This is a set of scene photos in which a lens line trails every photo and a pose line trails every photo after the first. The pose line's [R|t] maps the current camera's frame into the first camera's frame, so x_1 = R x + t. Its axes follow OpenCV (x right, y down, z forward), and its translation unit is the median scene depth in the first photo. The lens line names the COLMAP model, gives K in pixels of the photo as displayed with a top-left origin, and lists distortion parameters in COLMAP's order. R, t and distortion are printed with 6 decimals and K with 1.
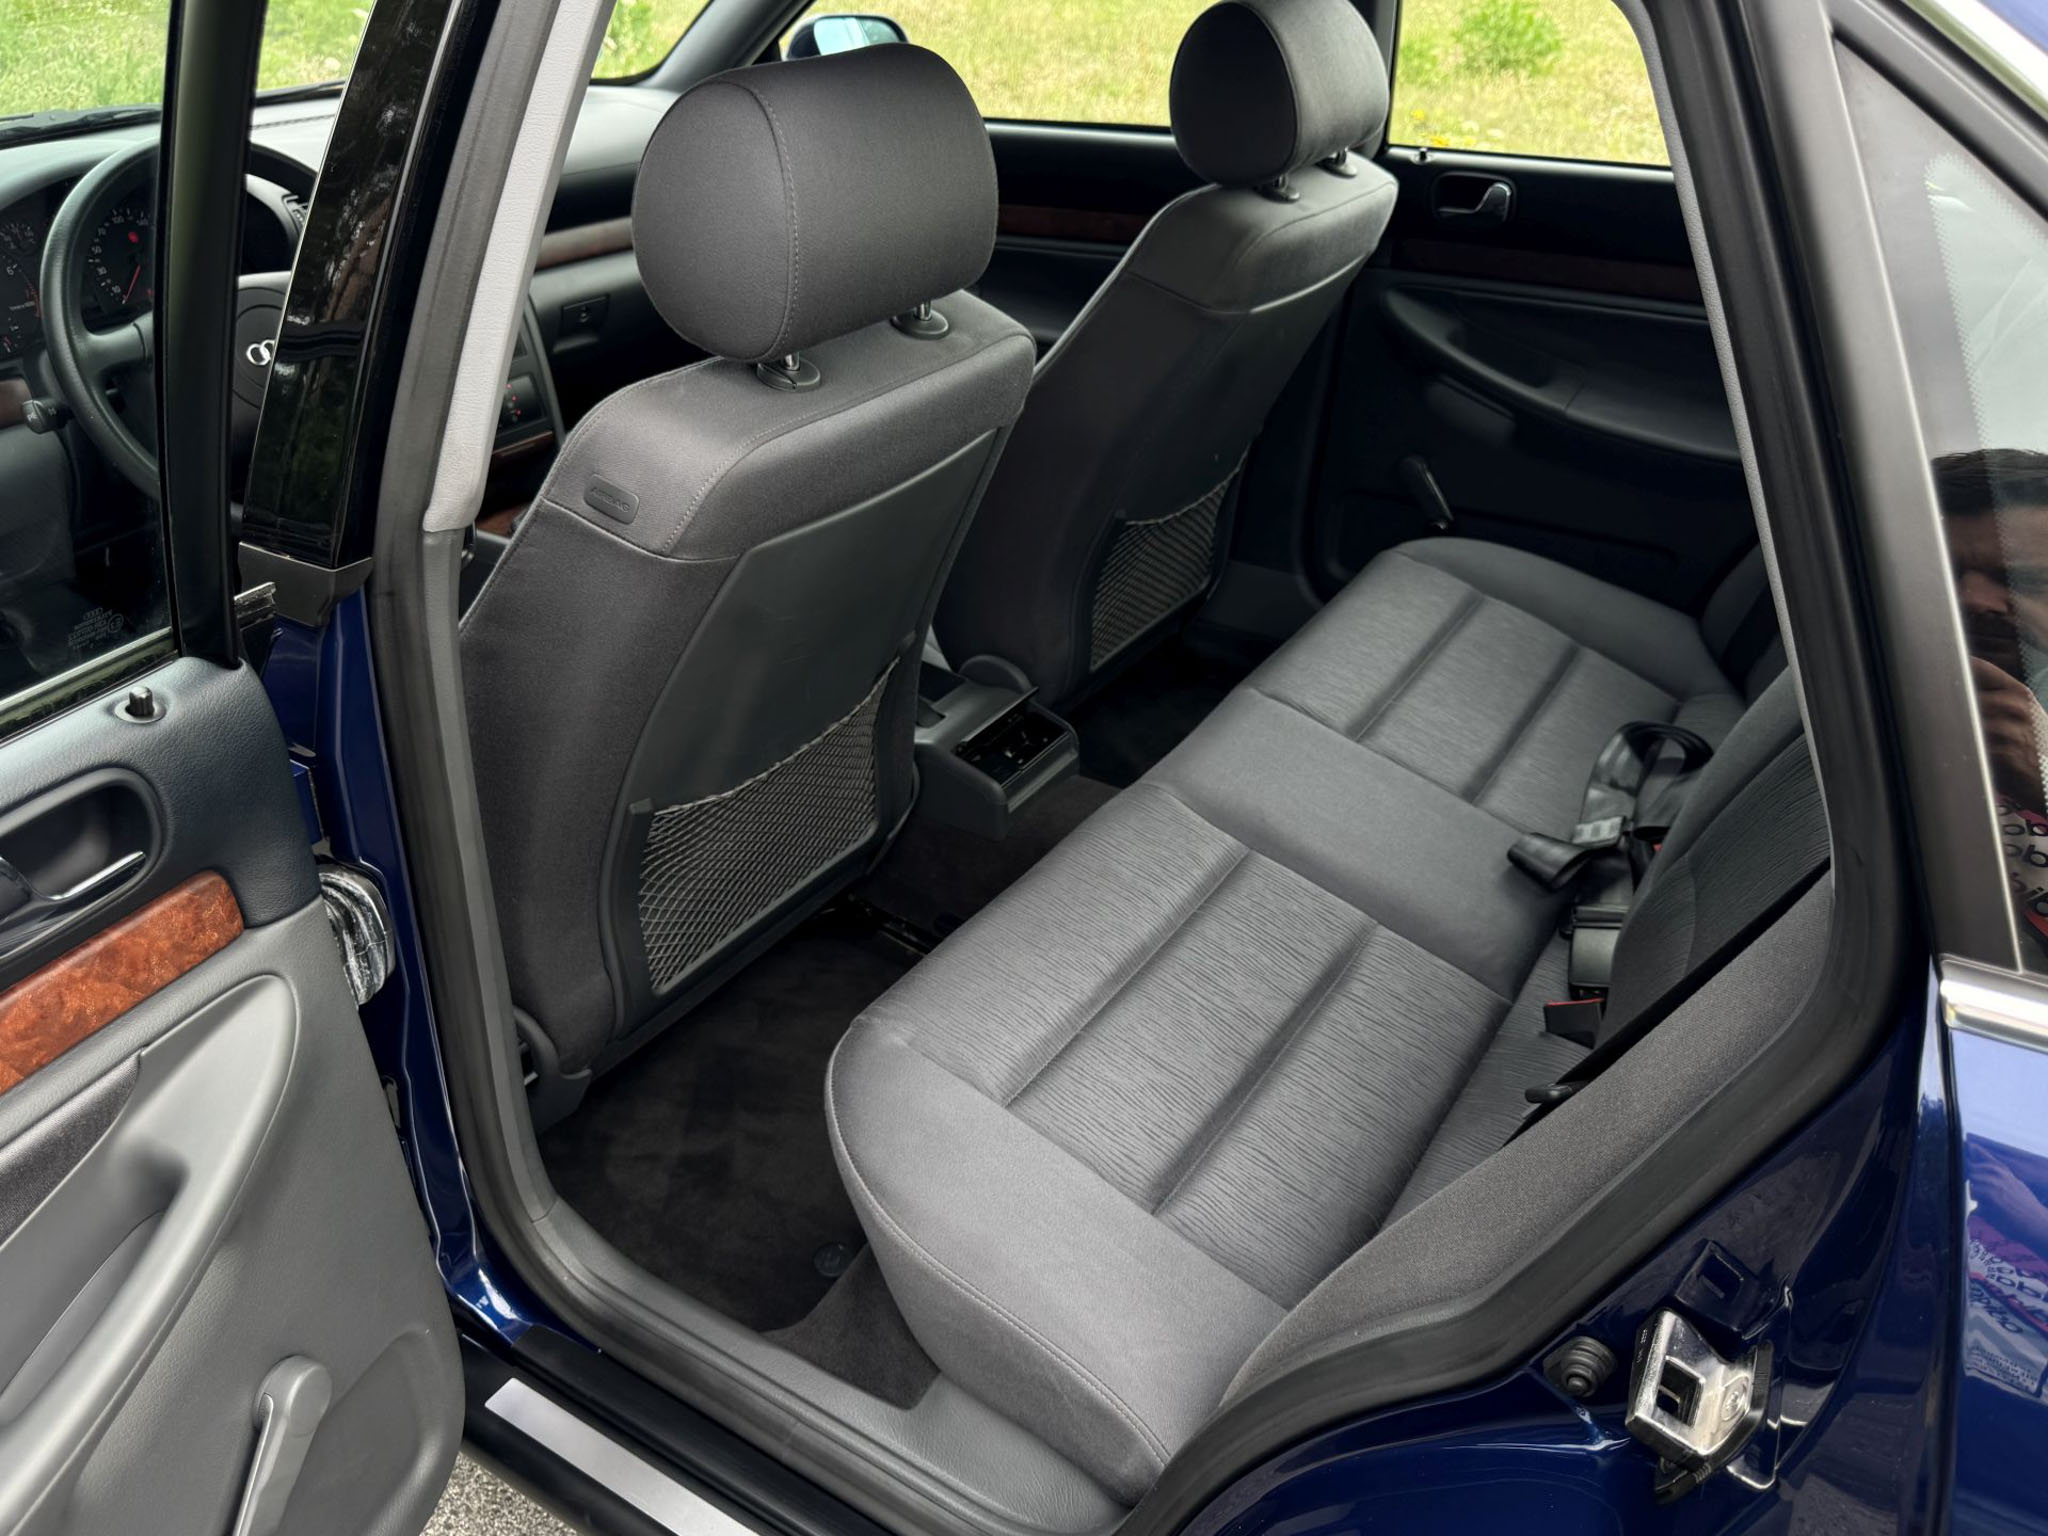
lens RADIAL K [[1518.5, 0, 1020.0], [0, 1518.5, 803.7], [0, 0, 1]] dist [-0.049132, 0.029543]
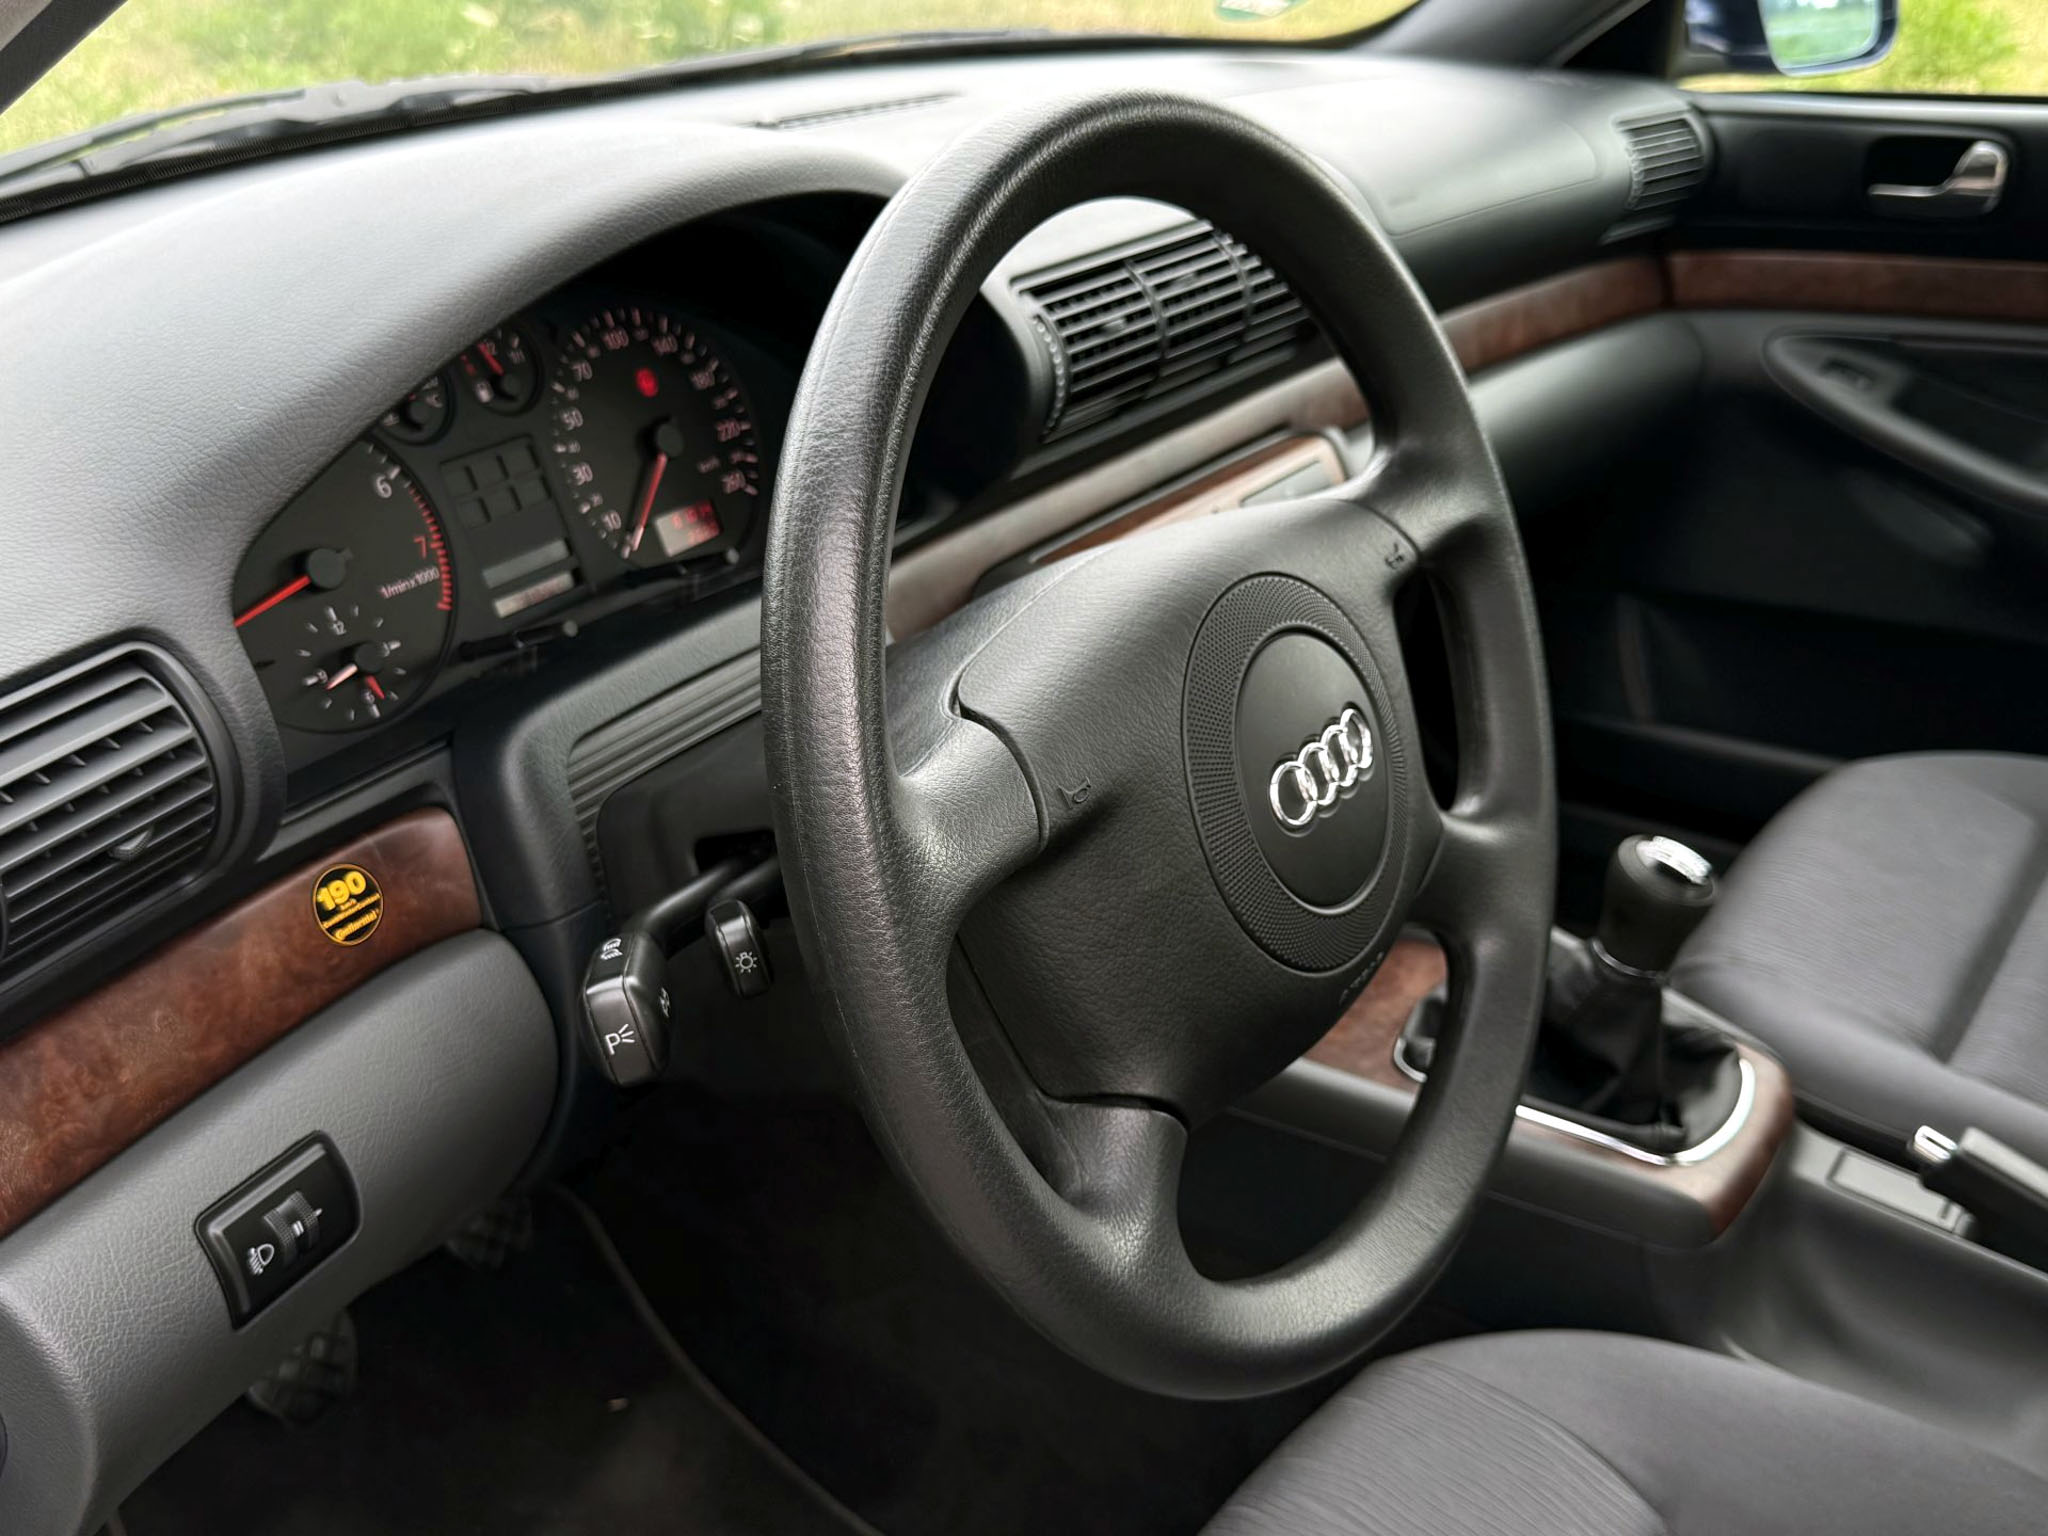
lens RADIAL K [[1954.3, 0, 1028.5], [0, 1954.3, 781.6], [0, 0, 1]] dist [0.152679, -0.372888]
pose [[0.998686, 0.003396, -0.051130, -0.472694], [-0.009659, 0.992392, -0.122738, -0.218382], [0.050324, 0.123071, 0.991121, 0.519450]]
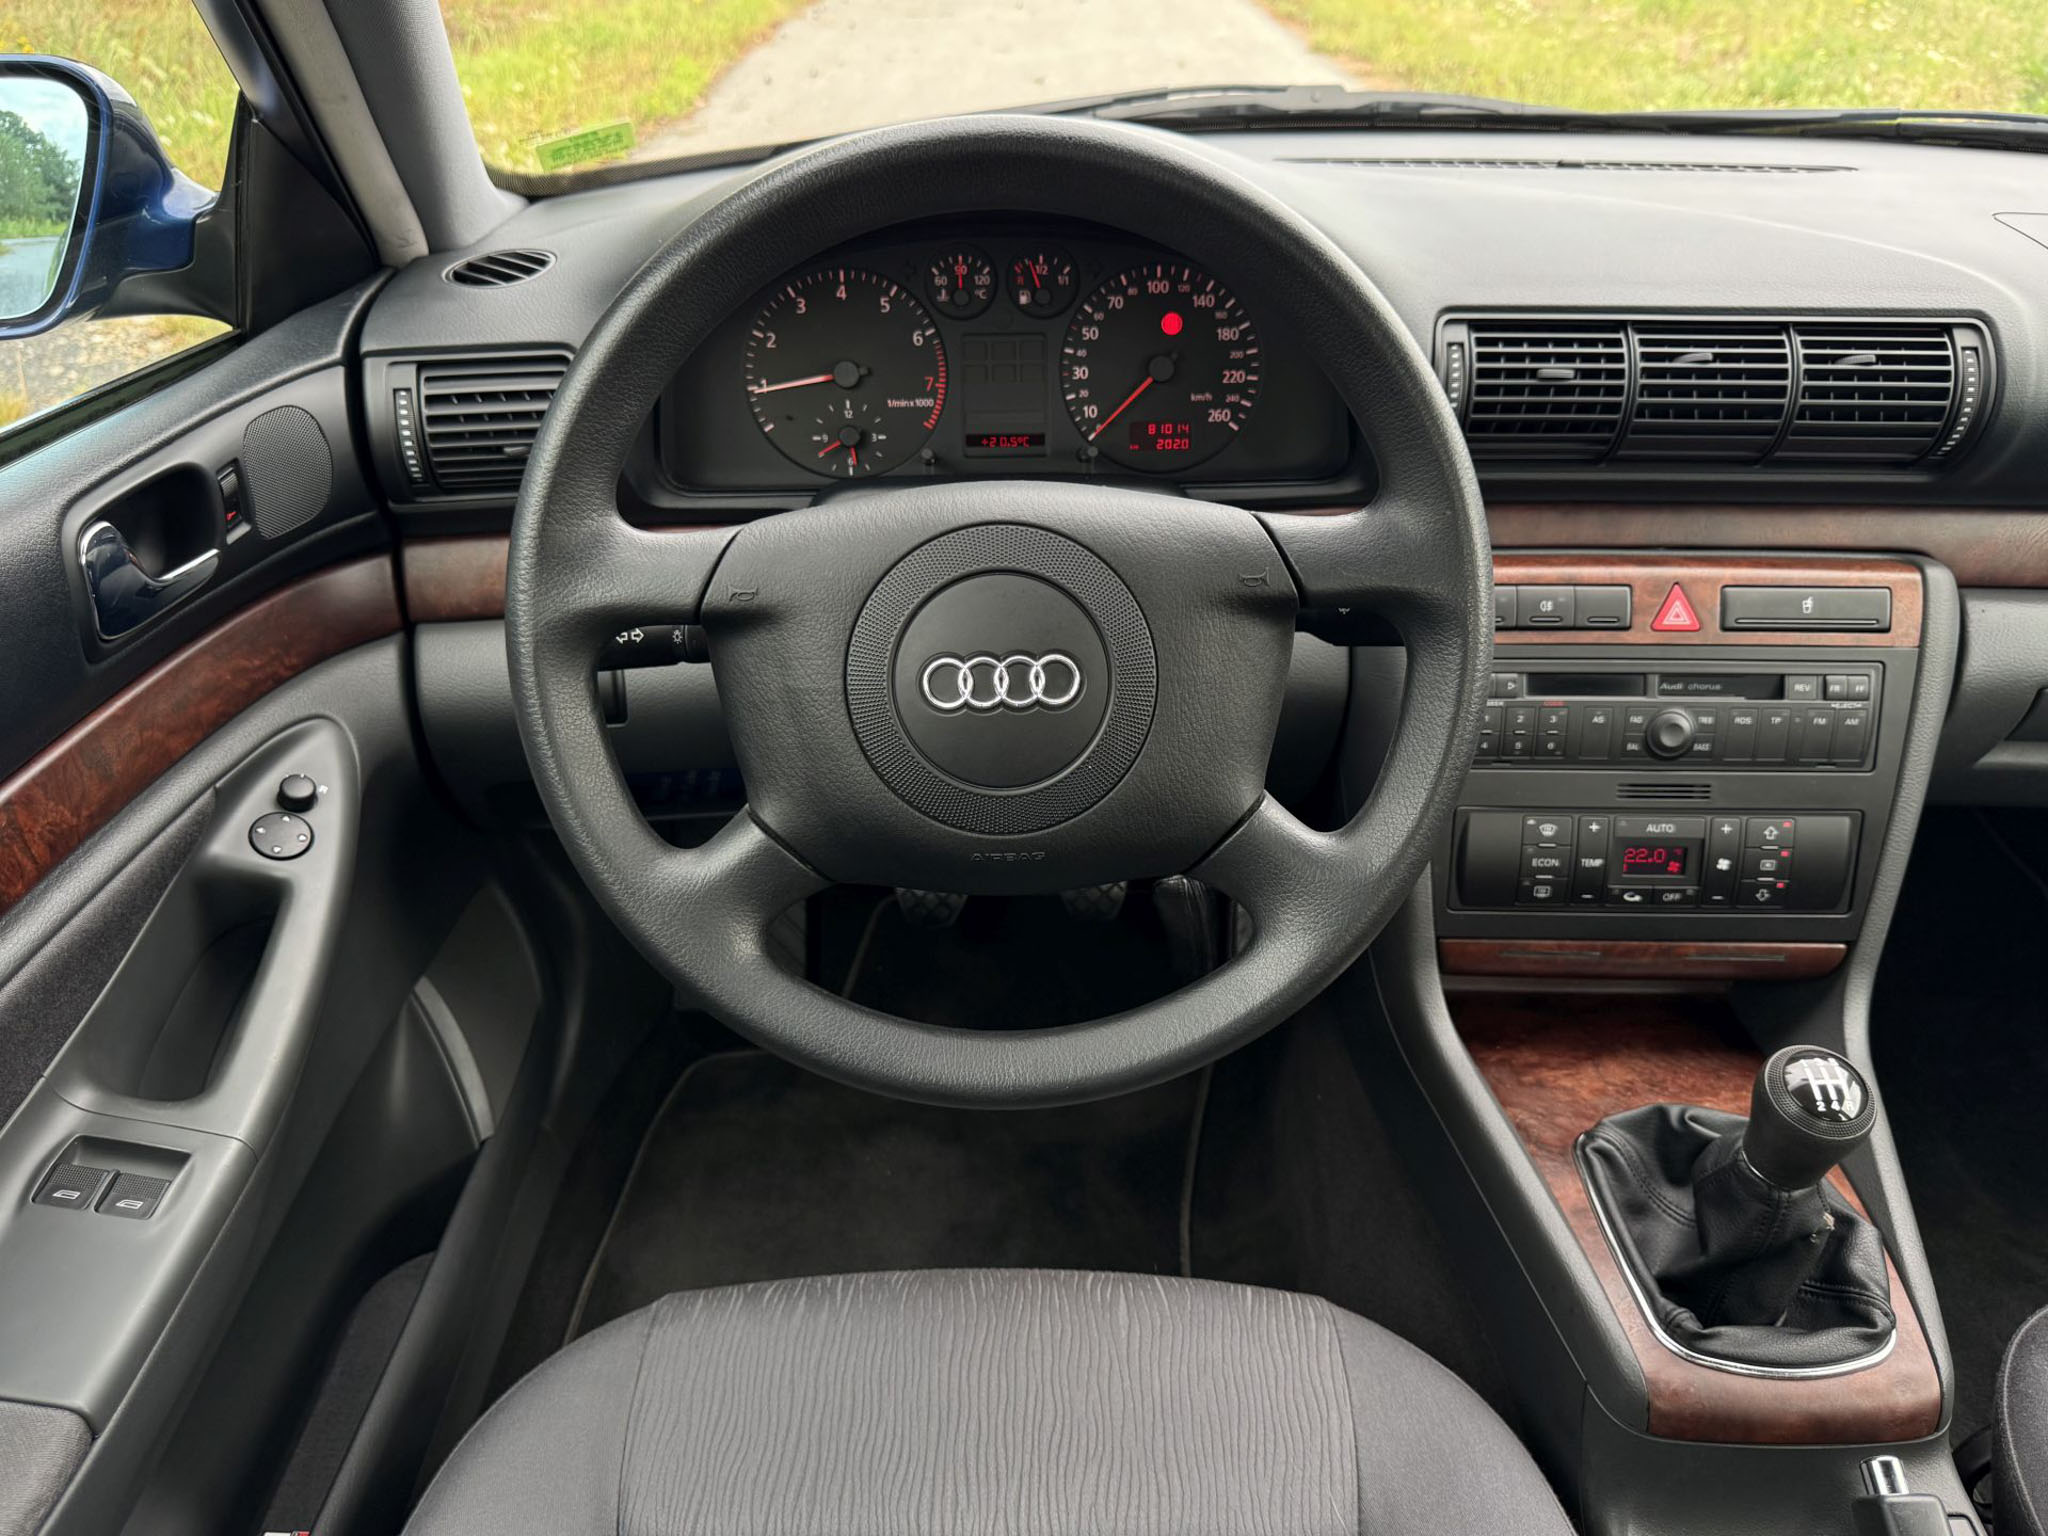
lens RADIAL K [[1567.9, 0, 1026.4], [0, 1567.9, 784.3], [0, 0, 1]] dist [0.167922, -0.380546]
pose [[0.530625, 0.417967, -0.737388, -0.148465], [-0.461059, 0.872331, 0.162676, -0.308397], [0.711239, 0.253659, 0.655588, 0.647359]]
